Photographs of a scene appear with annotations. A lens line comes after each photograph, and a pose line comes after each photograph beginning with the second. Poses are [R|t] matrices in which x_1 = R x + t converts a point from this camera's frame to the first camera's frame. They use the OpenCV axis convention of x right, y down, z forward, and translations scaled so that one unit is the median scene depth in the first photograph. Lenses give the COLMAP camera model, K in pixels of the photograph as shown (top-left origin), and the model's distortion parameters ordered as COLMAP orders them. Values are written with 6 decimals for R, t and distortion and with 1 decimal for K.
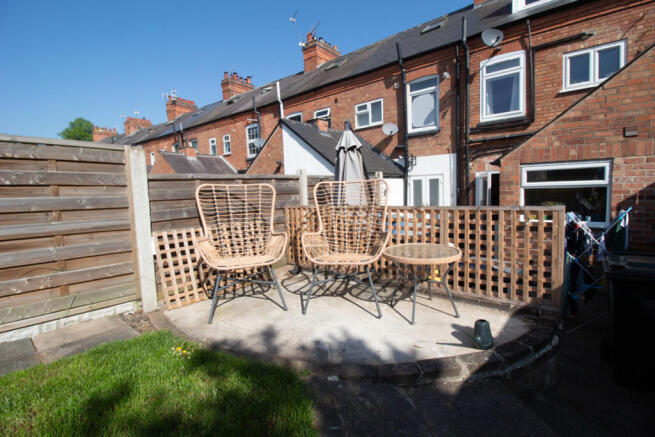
lens RADIAL K [[301.6, 0, 330.5], [0, 301.6, 212.5], [0, 0, 1]] dist [0.000359, -0.014076]
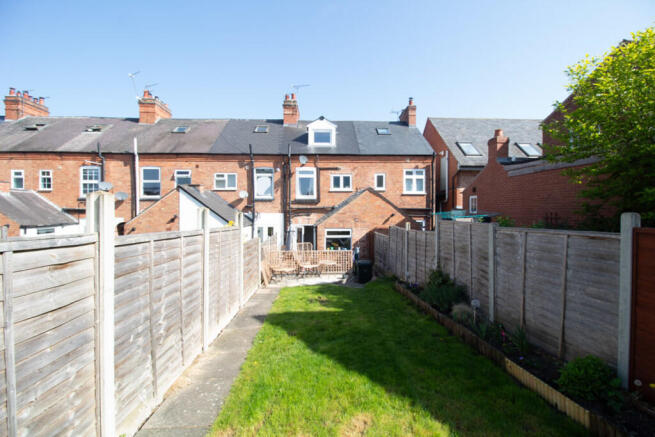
lens RADIAL K [[301.6, 0, 330.5], [0, 301.6, 212.5], [0, 0, 1]] dist [0.000359, -0.014076]
pose [[0.732301, 0.031607, 0.680247, -0.552580], [0.027750, 0.996708, -0.076184, -0.051540], [-0.680415, 0.074667, 0.729013, -0.462316]]
